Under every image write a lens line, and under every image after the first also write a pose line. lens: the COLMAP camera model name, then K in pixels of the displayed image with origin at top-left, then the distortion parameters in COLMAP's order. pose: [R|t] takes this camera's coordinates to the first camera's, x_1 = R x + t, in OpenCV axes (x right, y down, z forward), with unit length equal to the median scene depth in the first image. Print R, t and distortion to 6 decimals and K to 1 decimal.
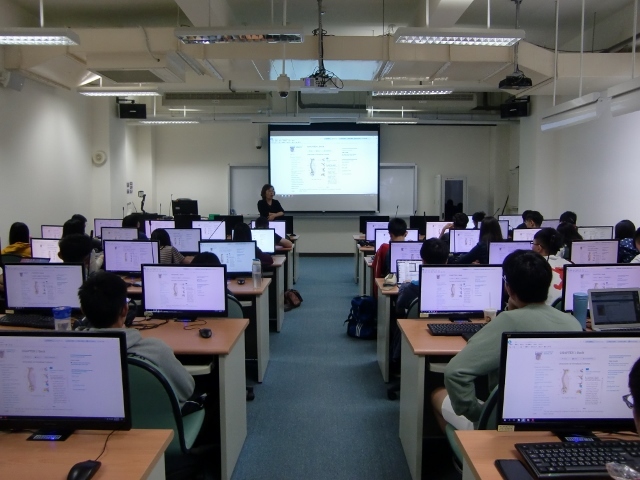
lens RADIAL K [[495.2, 0, 320.8], [0, 495.2, 223.3], [0, 0, 1]] dist [-0.112006, 0.090842]
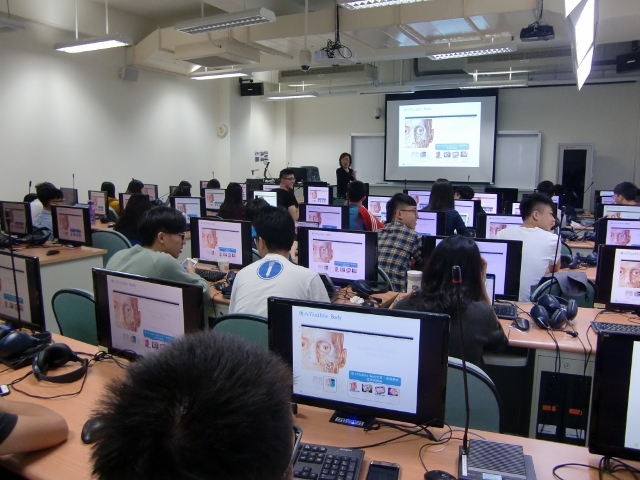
lens RADIAL K [[498.2, 0, 321.9], [0, 498.2, 224.1], [0, 0, 1]] dist [-0.113792, 0.095352]
pose [[0.883523, 0.062960, -0.464138, 0.306610], [-0.036279, 0.997146, 0.066202, 0.004283], [0.466981, -0.041653, 0.883286, 0.028986]]
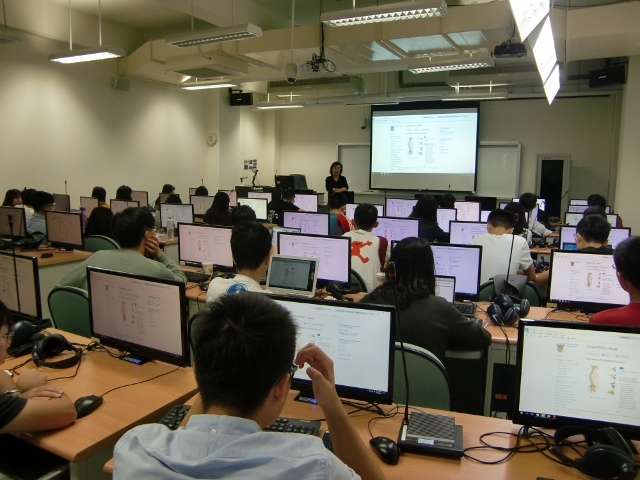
lens RADIAL K [[495.2, 0, 320.8], [0, 495.2, 223.3], [0, 0, 1]] dist [-0.112006, 0.090842]
pose [[0.891192, 0.060077, -0.449631, 0.324237], [-0.042540, 0.997892, 0.049017, 0.003722], [0.451628, -0.024557, 0.891868, 0.013342]]
